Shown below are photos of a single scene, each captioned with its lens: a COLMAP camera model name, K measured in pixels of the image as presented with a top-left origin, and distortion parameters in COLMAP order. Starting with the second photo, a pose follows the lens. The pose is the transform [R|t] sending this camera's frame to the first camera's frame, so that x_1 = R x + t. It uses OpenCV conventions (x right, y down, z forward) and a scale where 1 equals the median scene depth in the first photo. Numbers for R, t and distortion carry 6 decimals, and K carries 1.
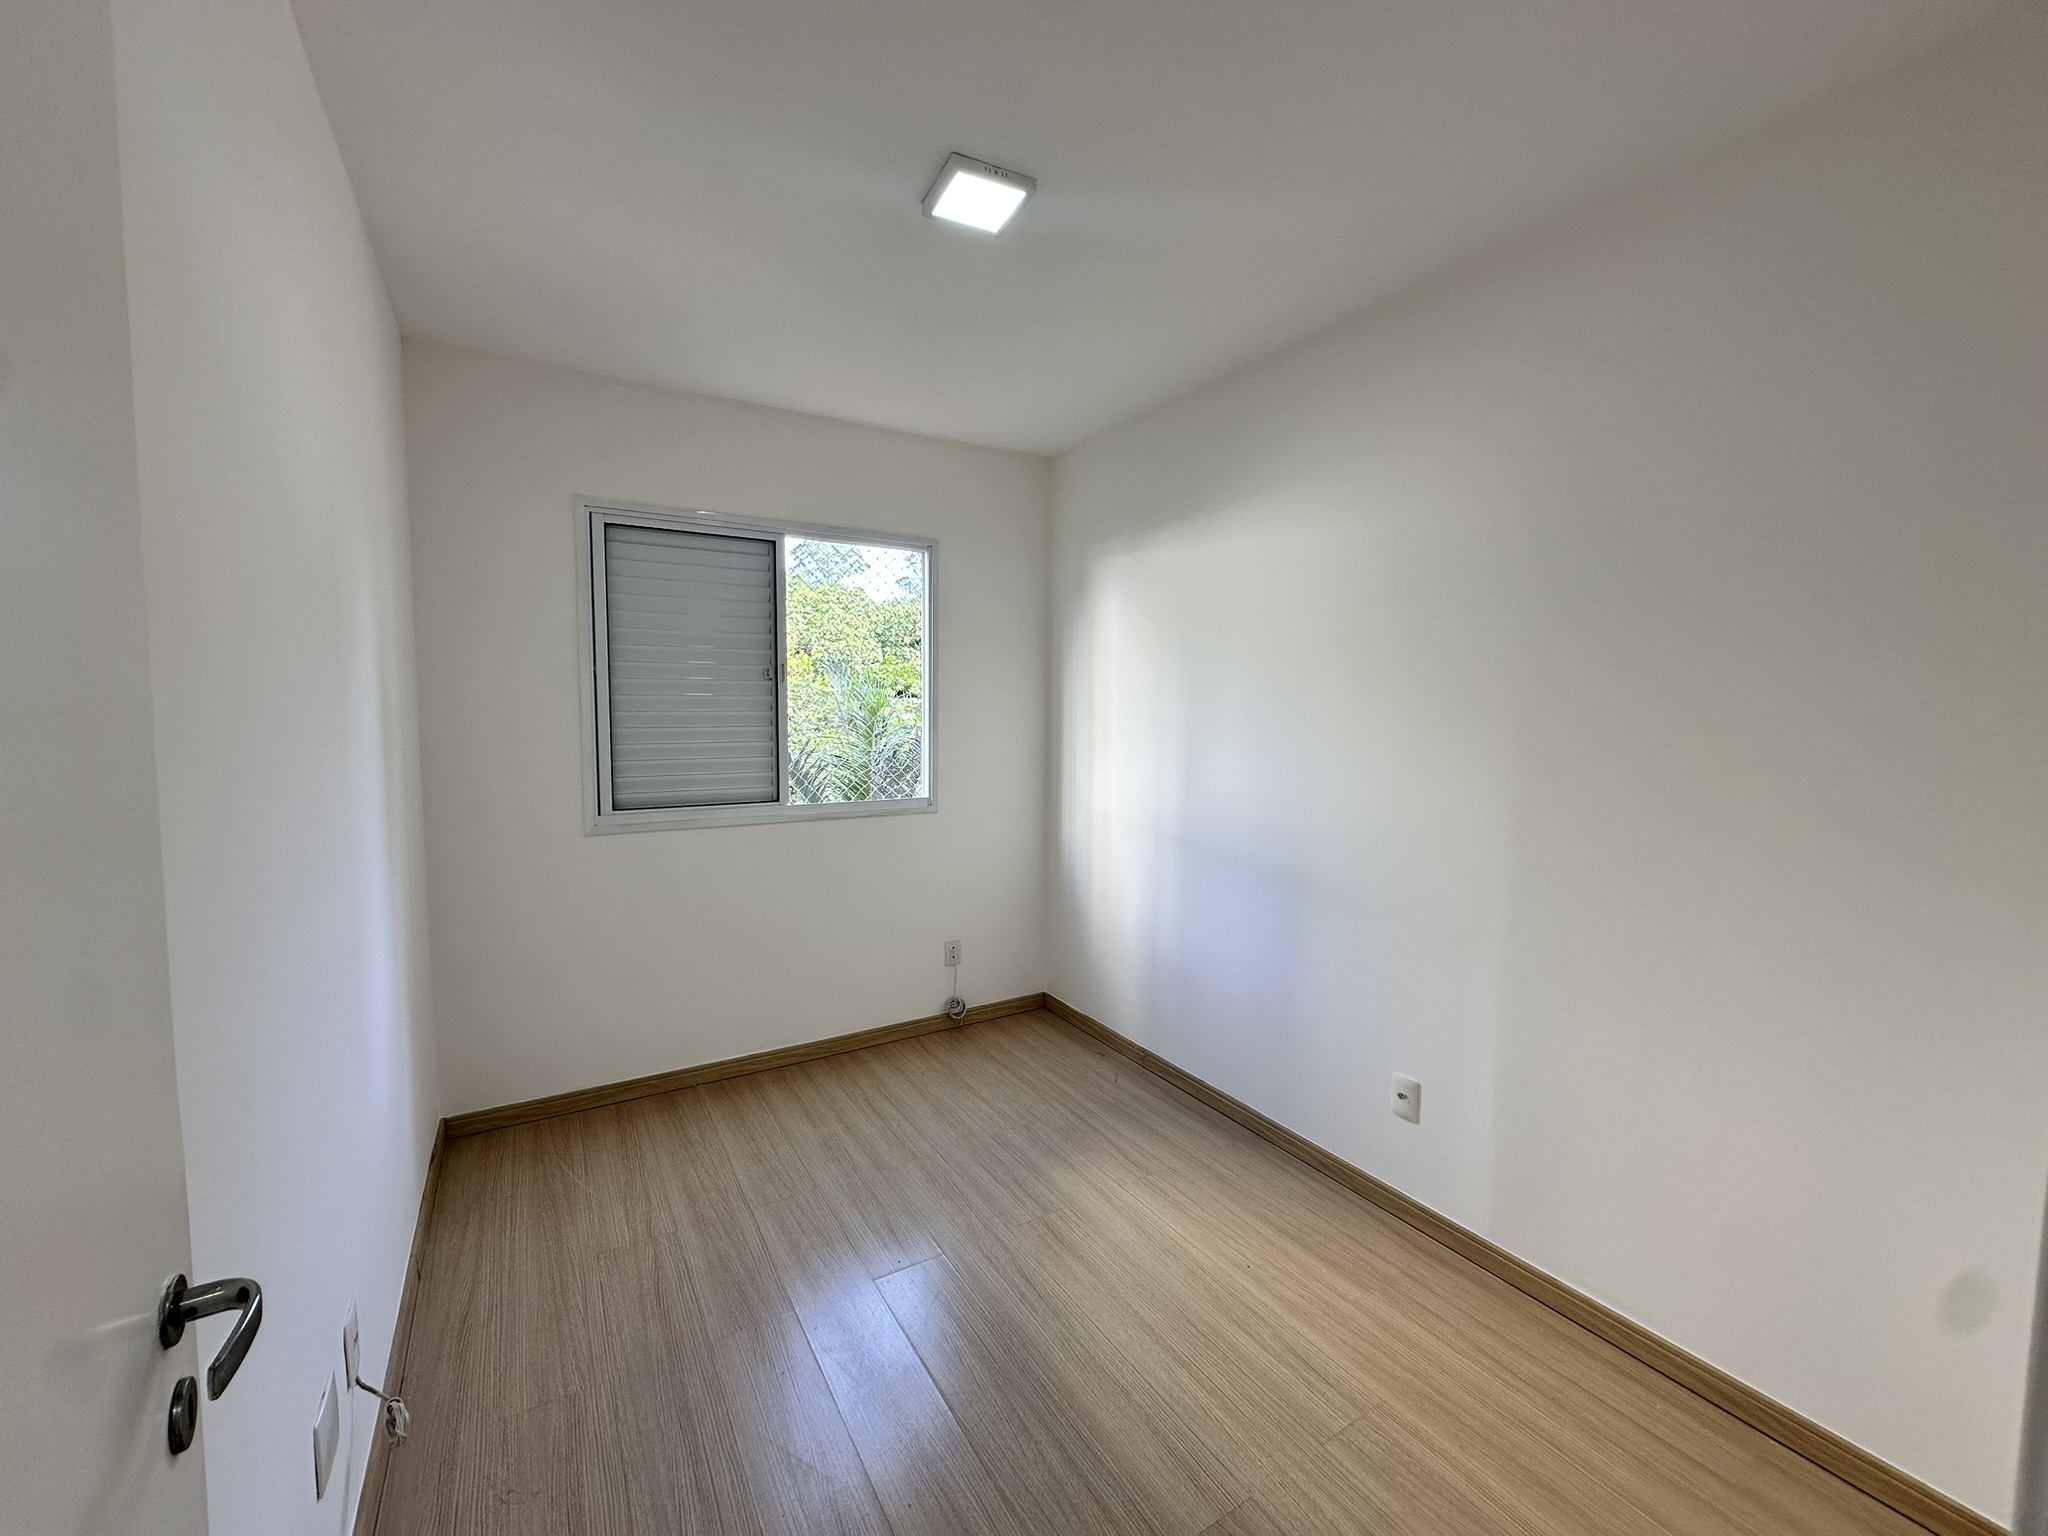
lens RADIAL K [[811.7, 0, 1007.4], [0, 811.7, 769.0], [0, 0, 1]] dist [-0.005187, 0.000983]
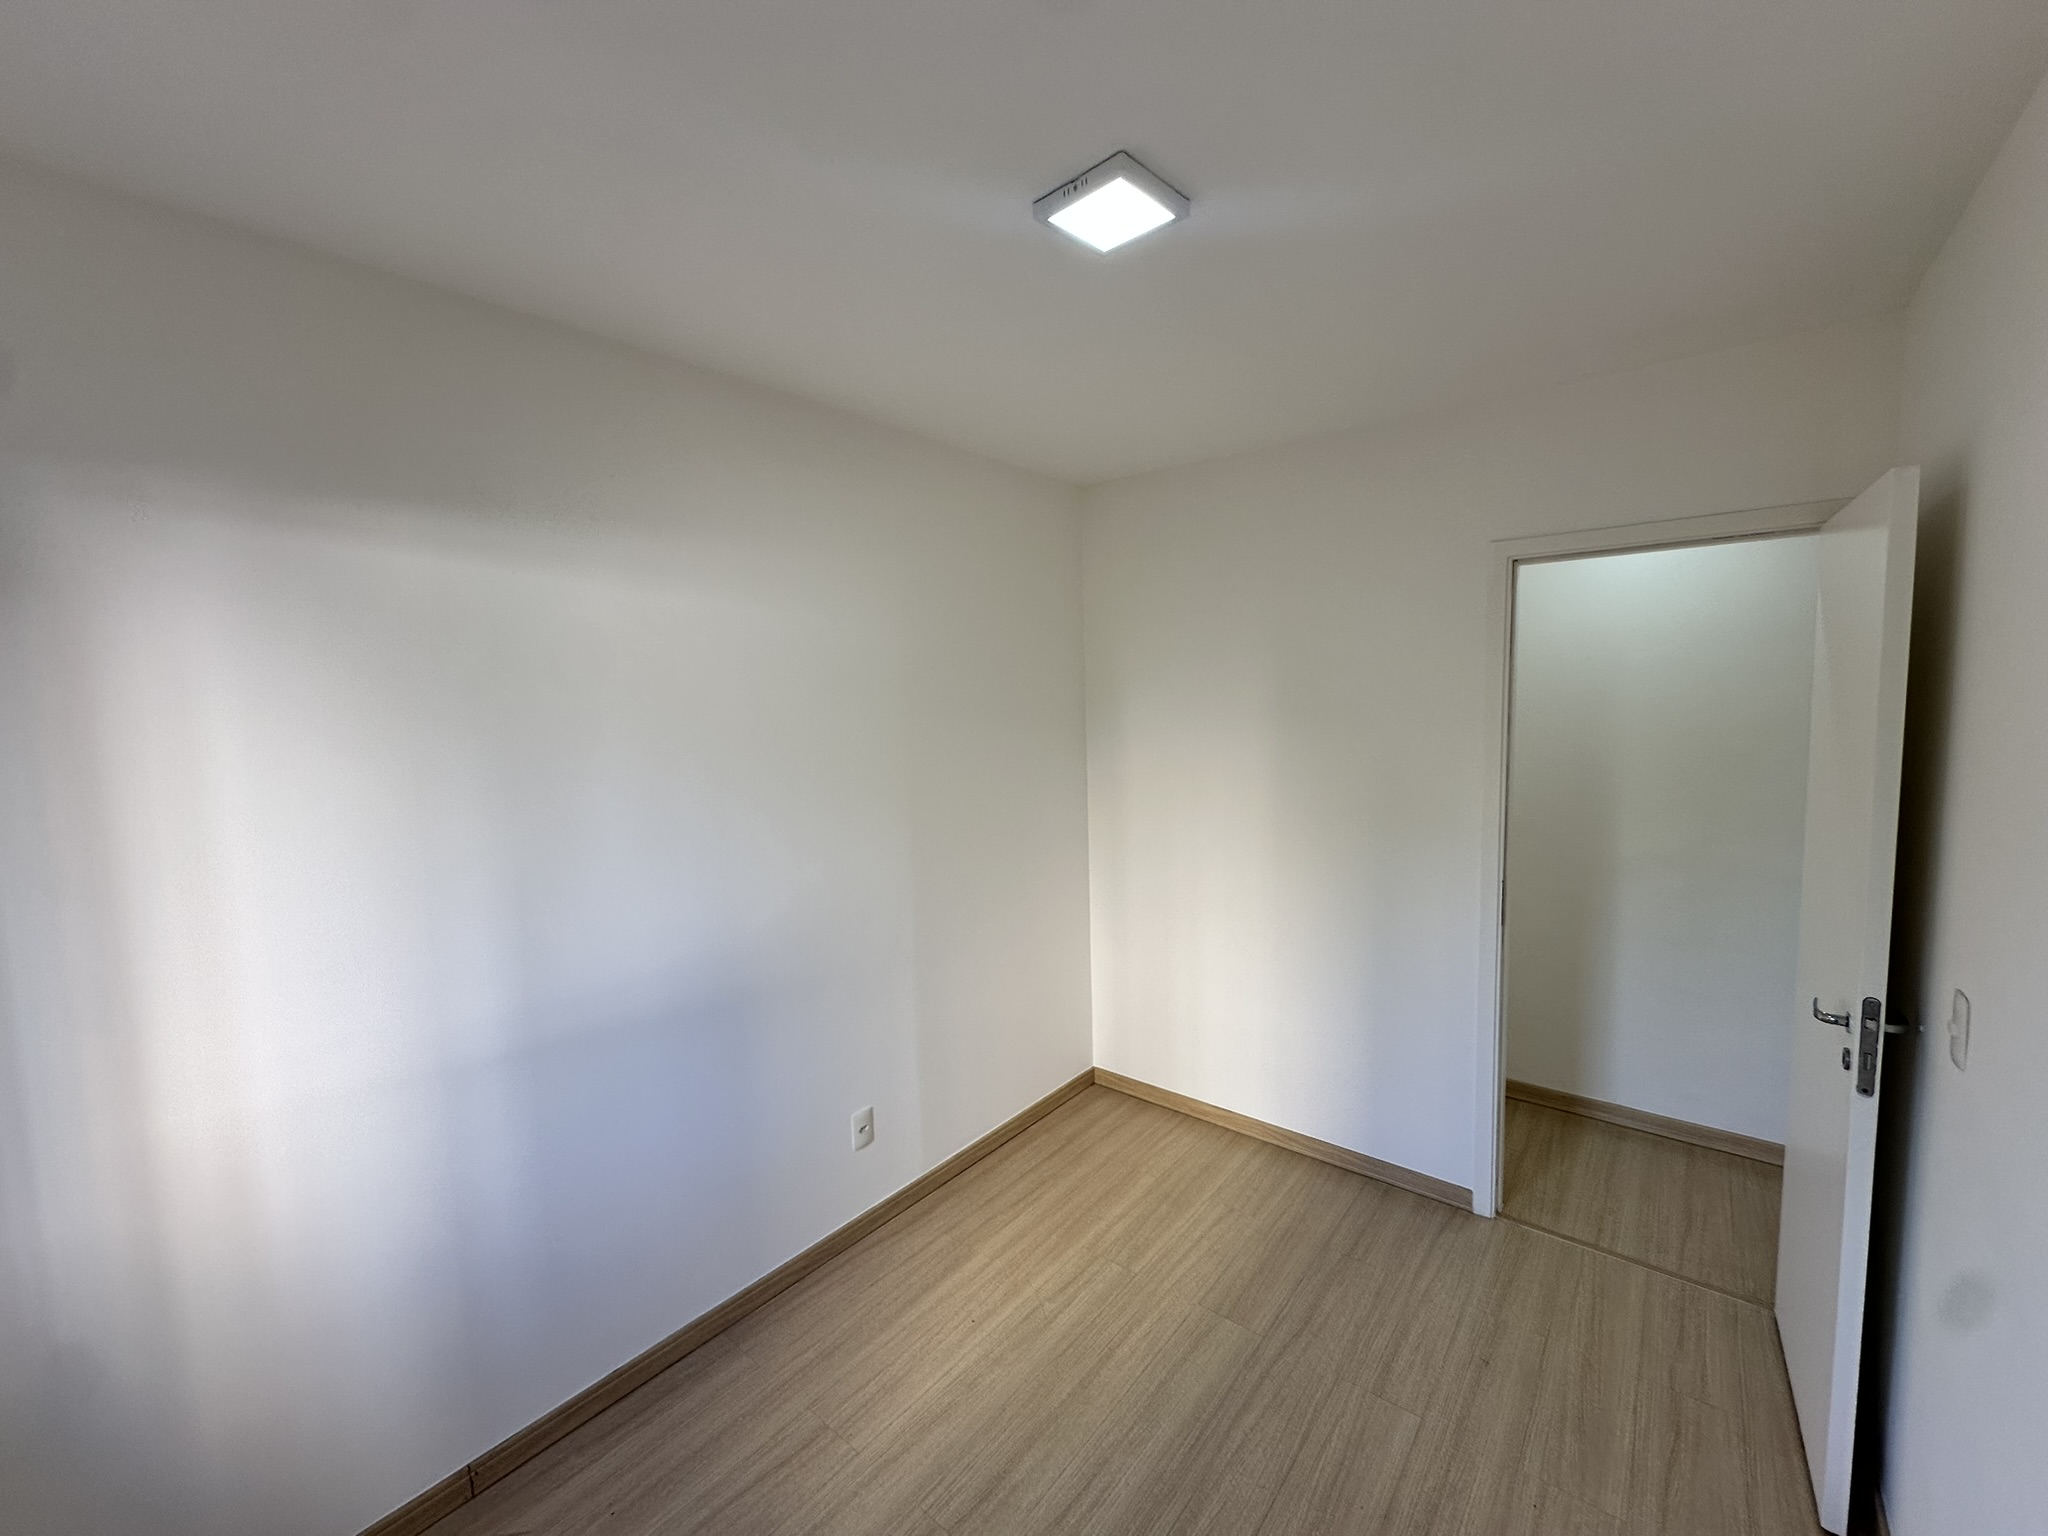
lens RADIAL K [[811.7, 0, 1025.8], [0, 811.7, 758.2], [0, 0, 1]] dist [-0.005187, 0.000983]
pose [[-0.350159, -0.067546, 0.934252, -0.705224], [0.090069, 0.990347, 0.105360, -0.242194], [-0.932350, 0.121040, -0.340695, 1.250909]]
